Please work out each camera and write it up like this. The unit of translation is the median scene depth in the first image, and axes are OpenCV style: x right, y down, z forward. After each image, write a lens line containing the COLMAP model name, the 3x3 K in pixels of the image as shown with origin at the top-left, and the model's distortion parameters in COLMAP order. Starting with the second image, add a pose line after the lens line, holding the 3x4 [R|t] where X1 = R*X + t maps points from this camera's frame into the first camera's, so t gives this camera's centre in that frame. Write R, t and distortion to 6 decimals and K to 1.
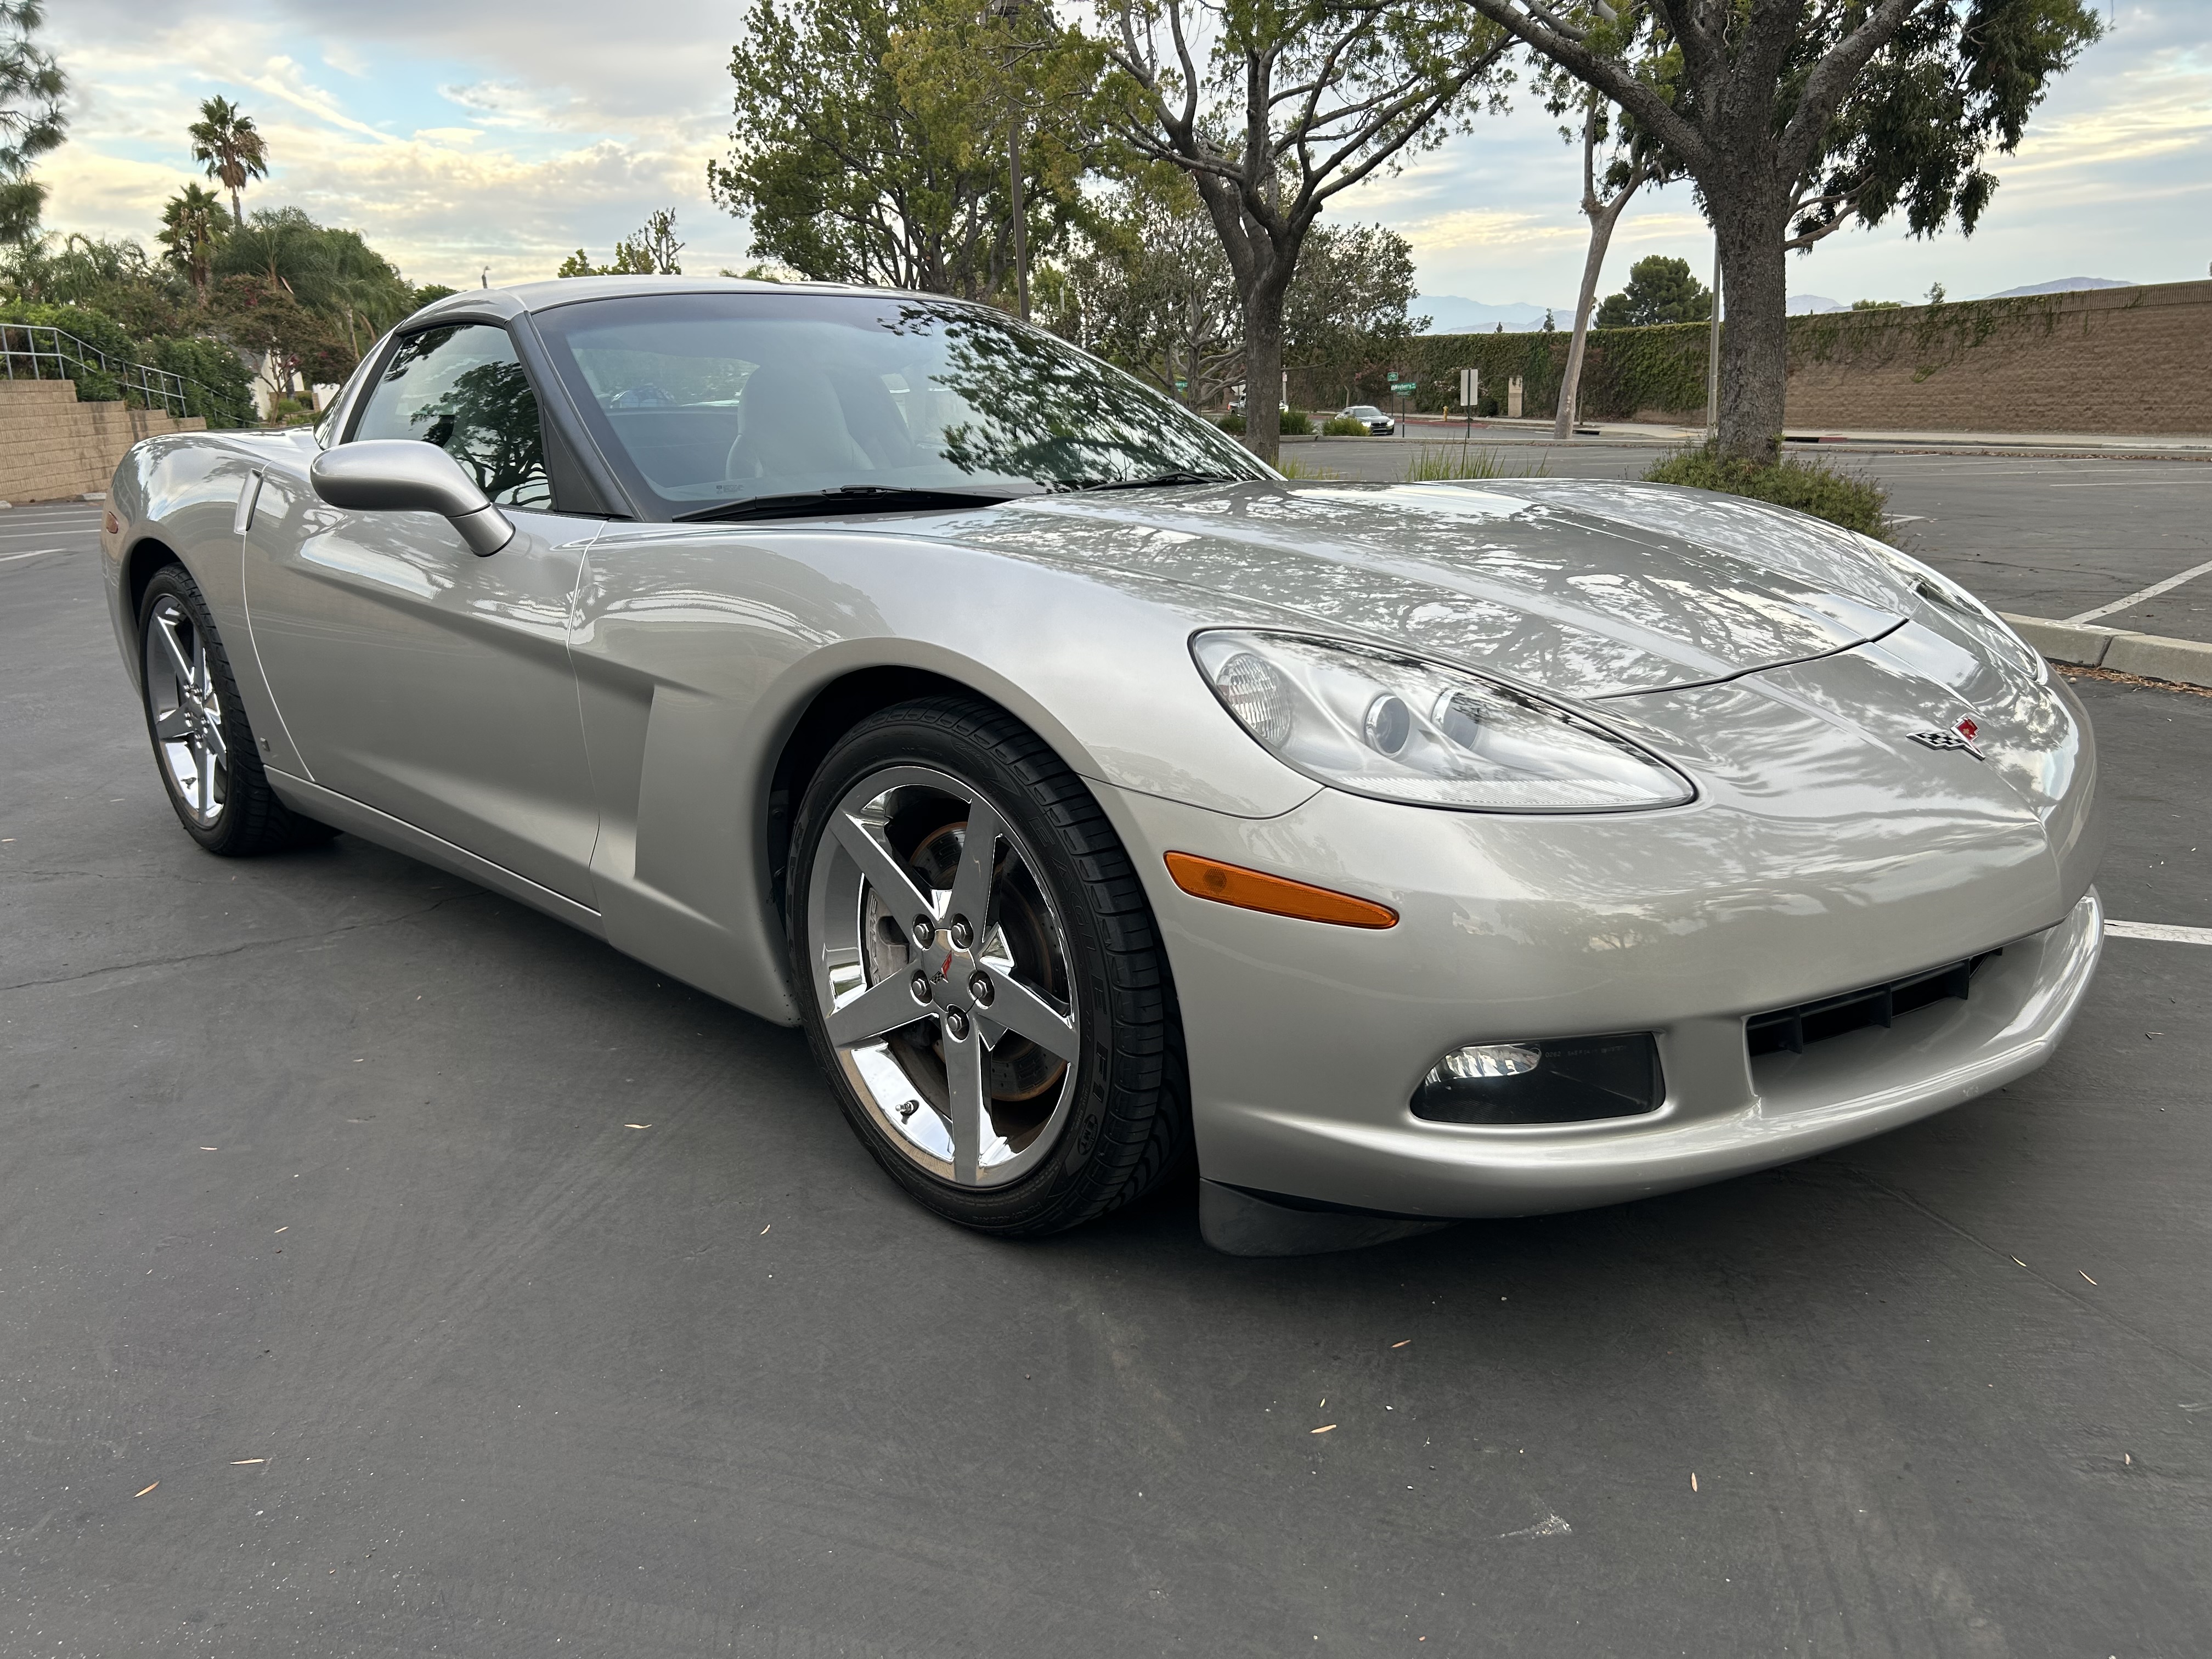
lens RADIAL K [[1684.1, 0, 1113.3], [0, 1684.1, 822.4], [0, 0, 1]] dist [0.019257, -0.013448]
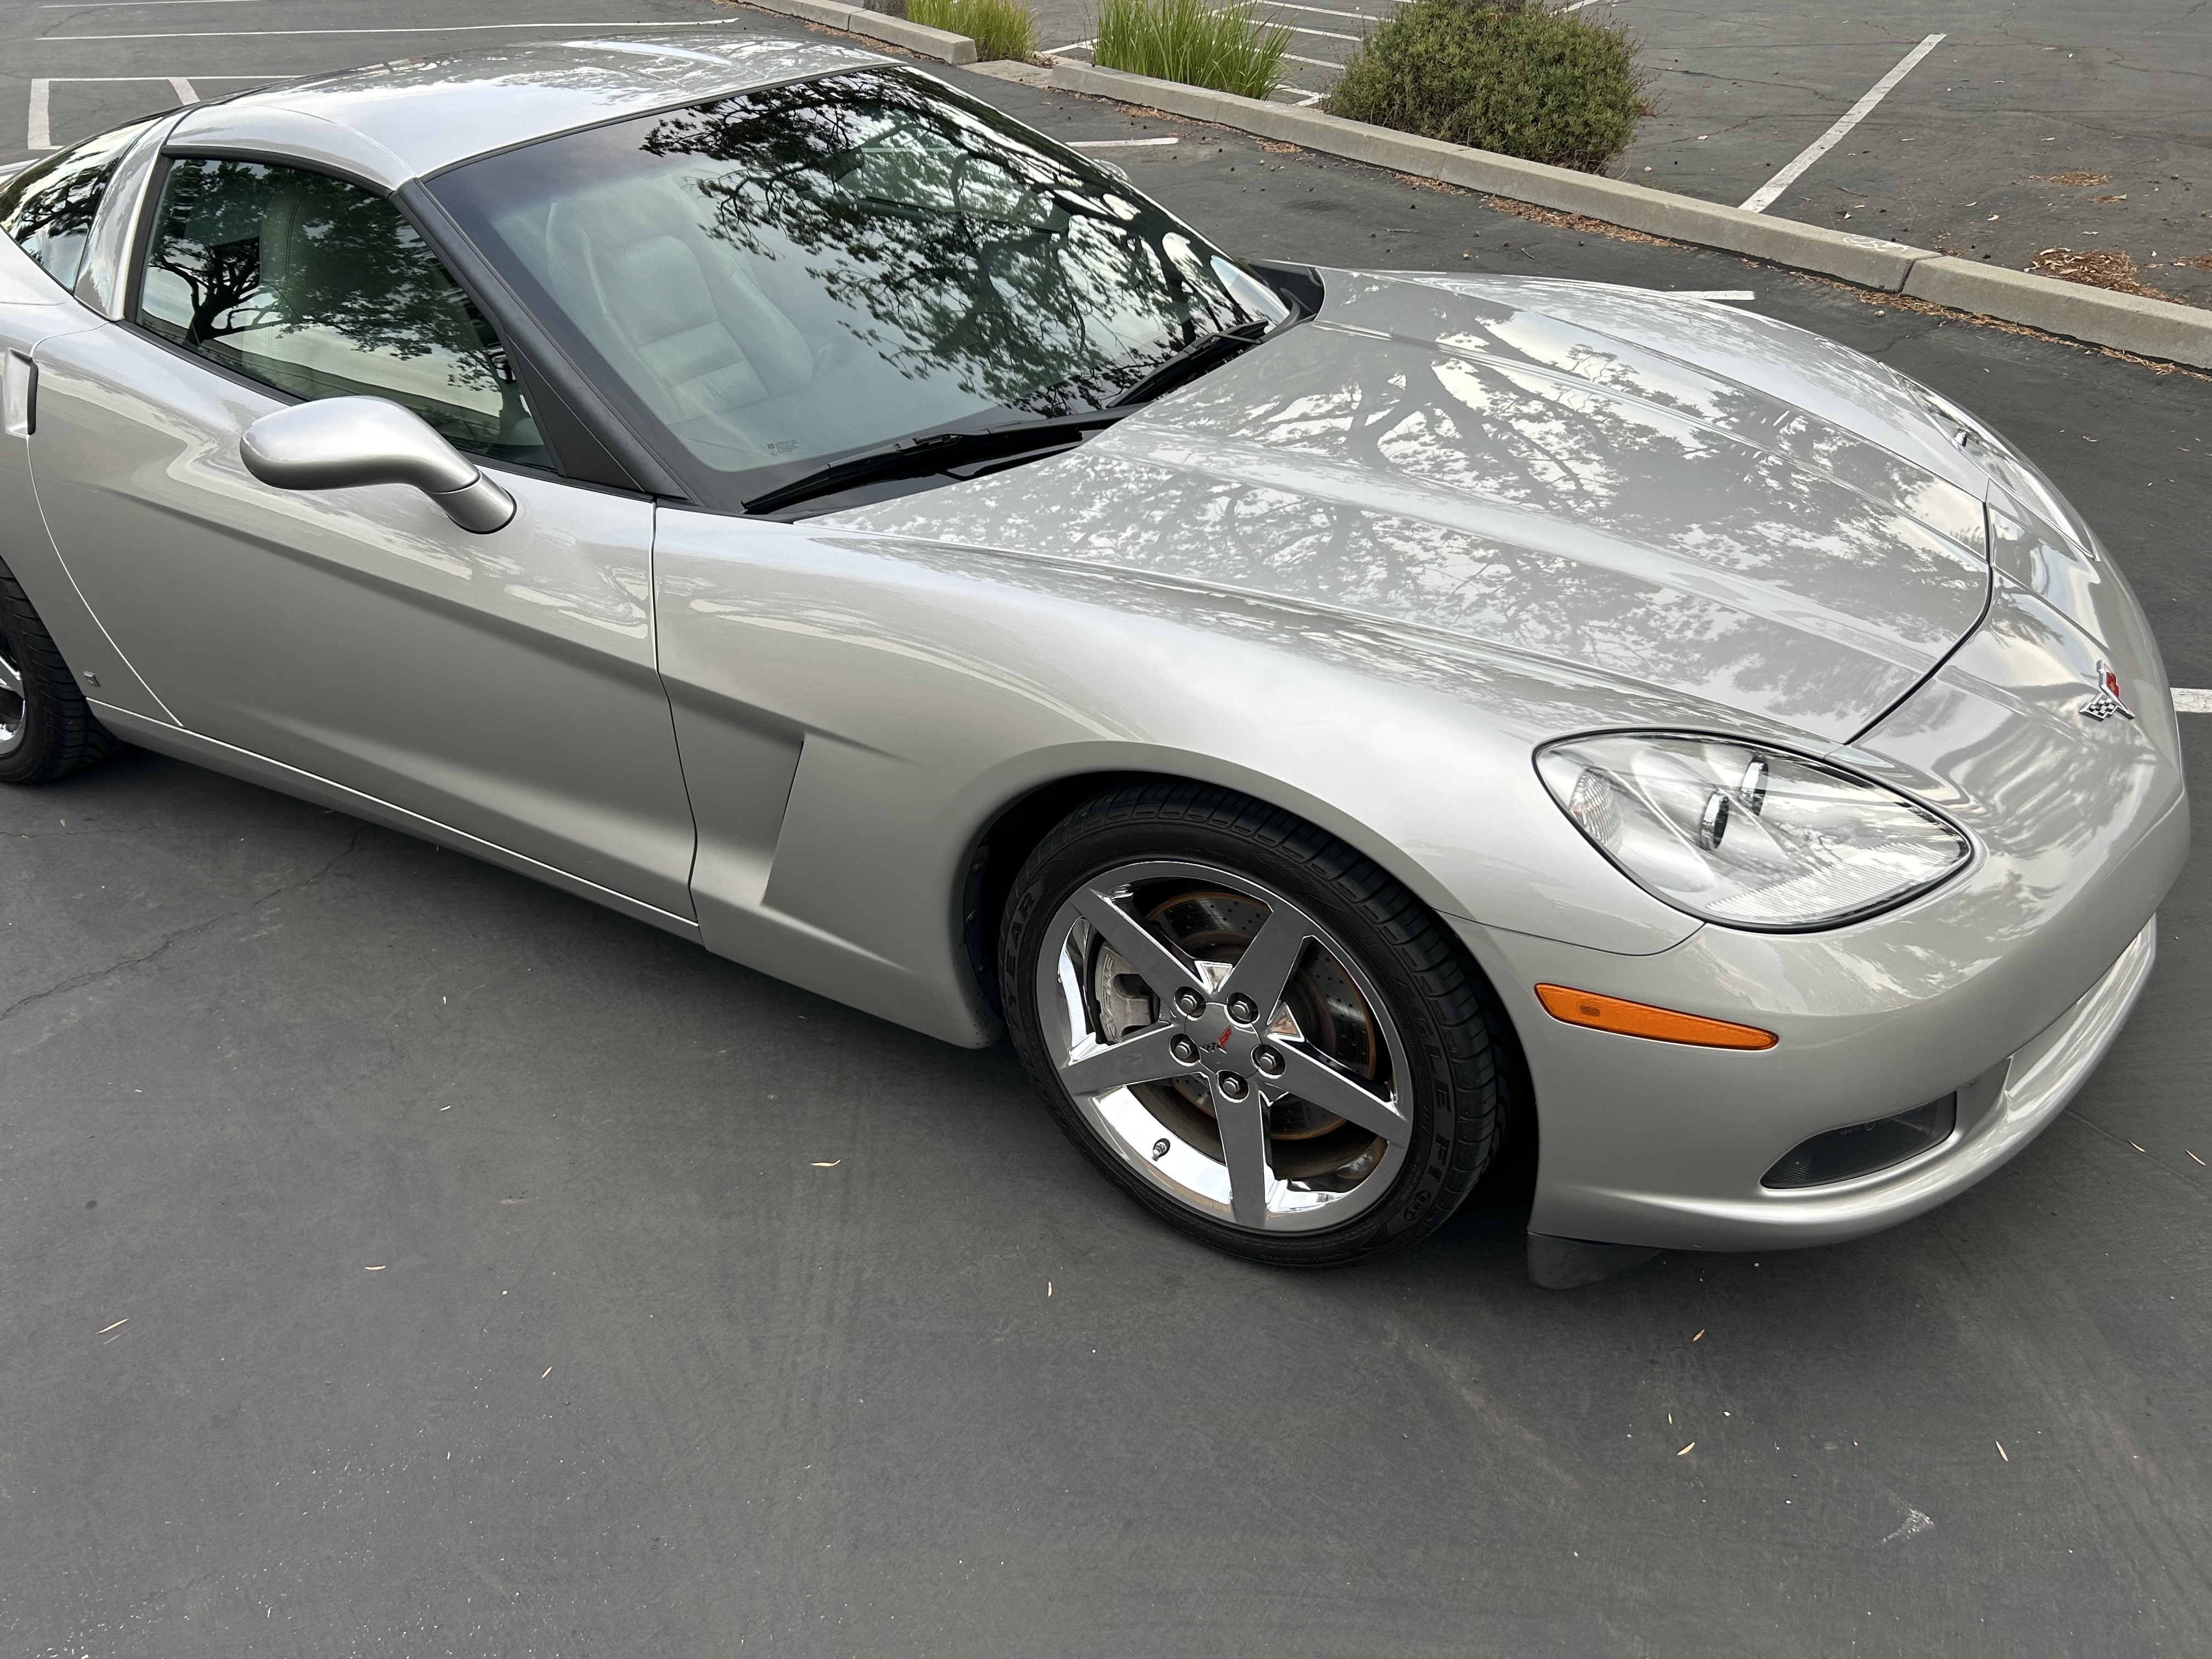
lens RADIAL K [[1816.8, 0, 1101.3], [0, 1816.8, 835.5], [0, 0, 1]] dist [0.010447, -0.007422]
pose [[0.971065, -0.132428, 0.198736, -0.372099], [0.072449, 0.956309, 0.283238, -0.344535], [-0.227562, -0.260644, 0.938233, 0.031828]]
